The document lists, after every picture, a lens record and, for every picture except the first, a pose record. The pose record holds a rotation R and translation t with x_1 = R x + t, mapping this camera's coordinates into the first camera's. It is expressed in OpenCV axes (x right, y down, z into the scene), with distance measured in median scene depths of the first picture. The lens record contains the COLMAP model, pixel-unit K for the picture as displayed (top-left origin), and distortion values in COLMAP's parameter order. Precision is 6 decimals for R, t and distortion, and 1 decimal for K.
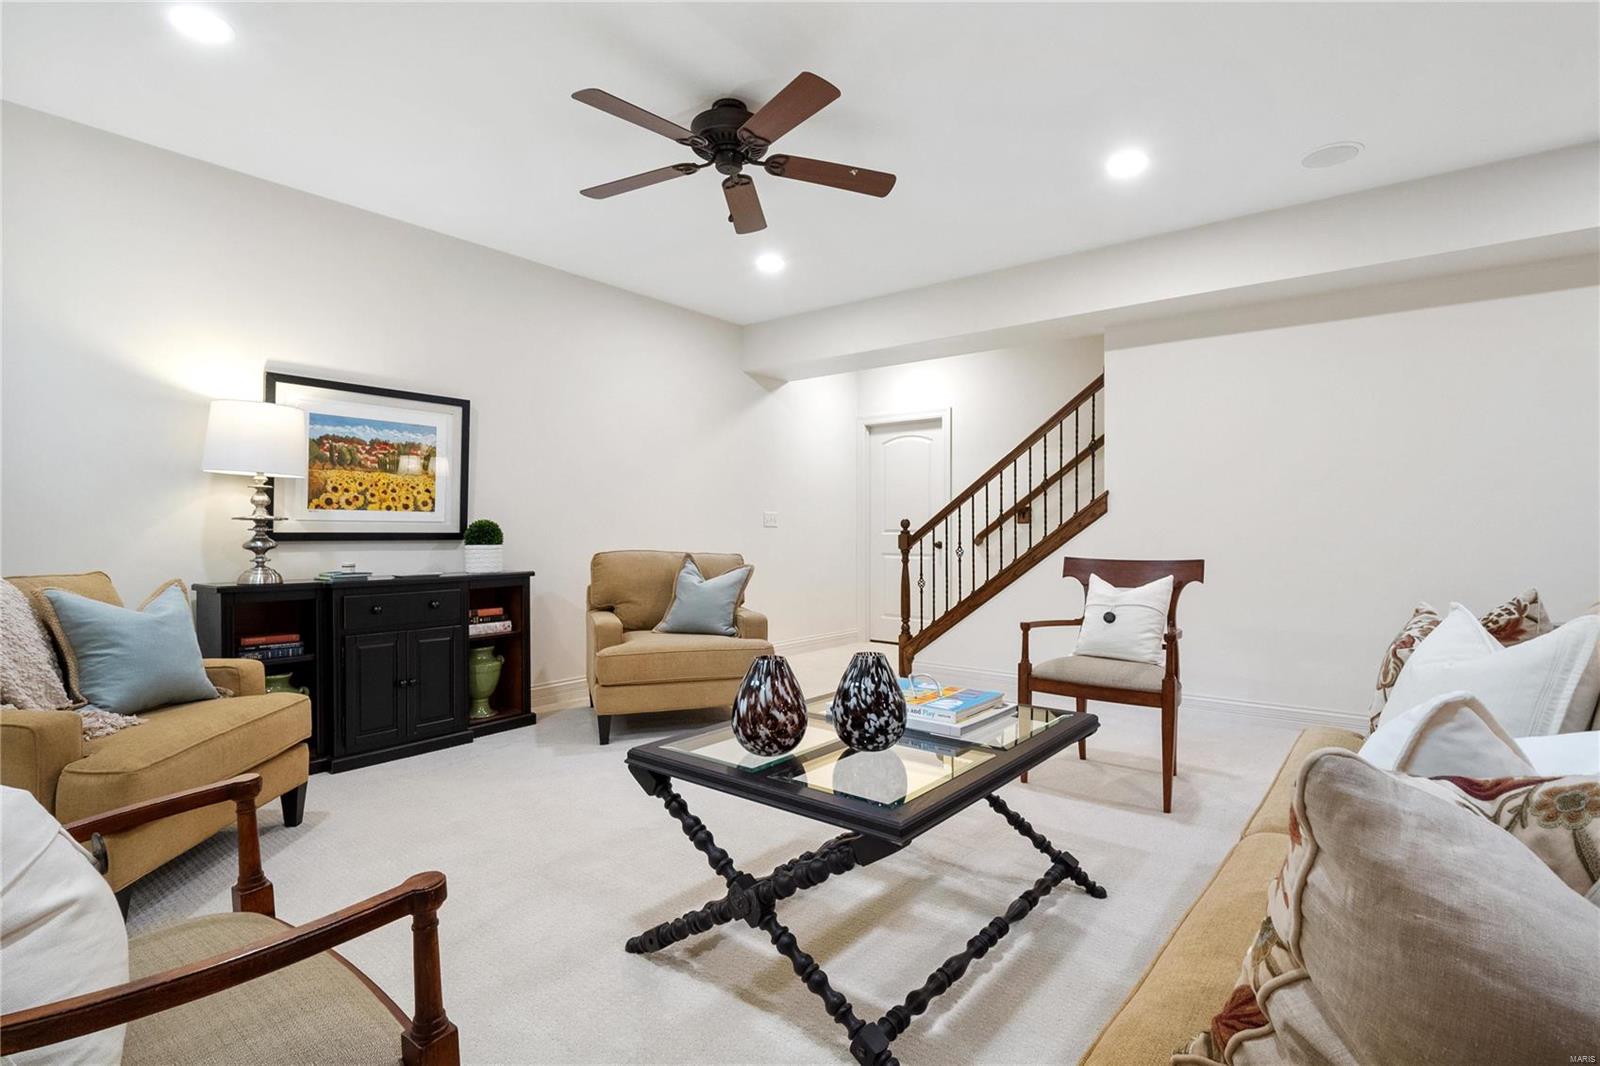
lens RADIAL K [[755.4, 0, 801.0], [0, 755.4, 533.4], [0, 0, 1]] dist [0.002882, 0.000558]
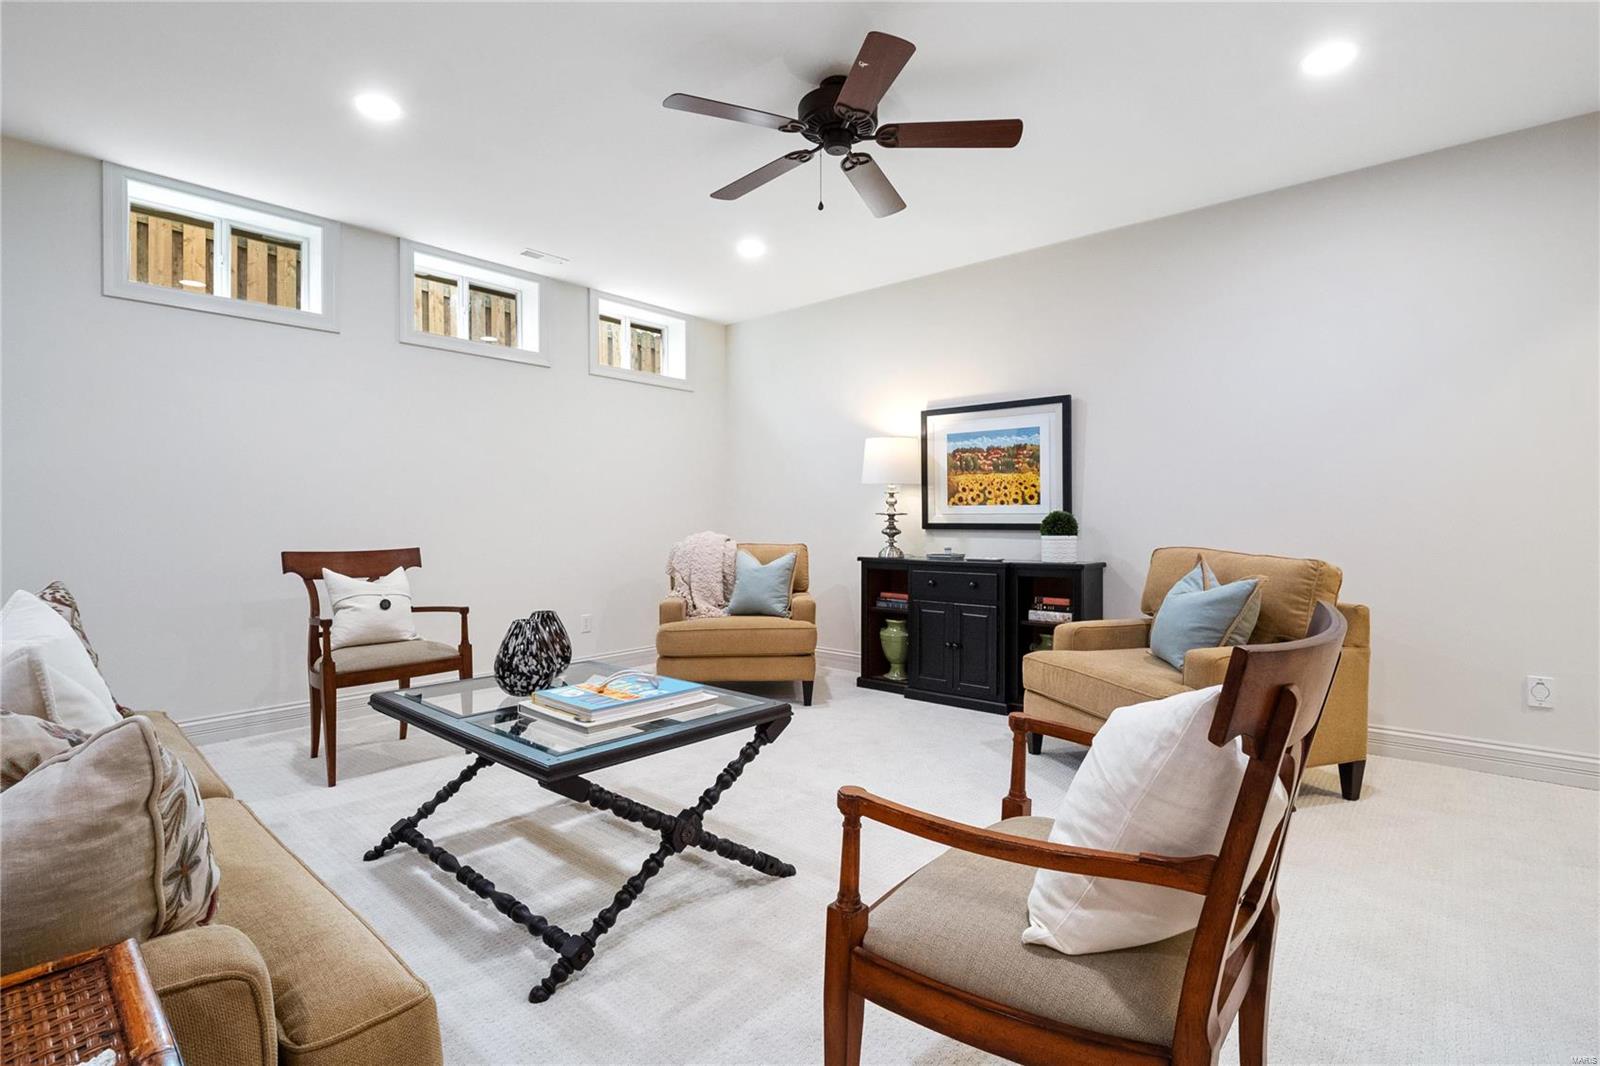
lens RADIAL K [[755.4, 0, 805.5], [0, 755.4, 529.8], [0, 0, 1]] dist [0.002882, 0.000558]
pose [[-0.038735, 0.009183, -0.999207, 0.679996], [-0.002585, 0.999954, 0.009290, -0.001186], [0.999246, 0.002943, -0.038709, 0.772115]]
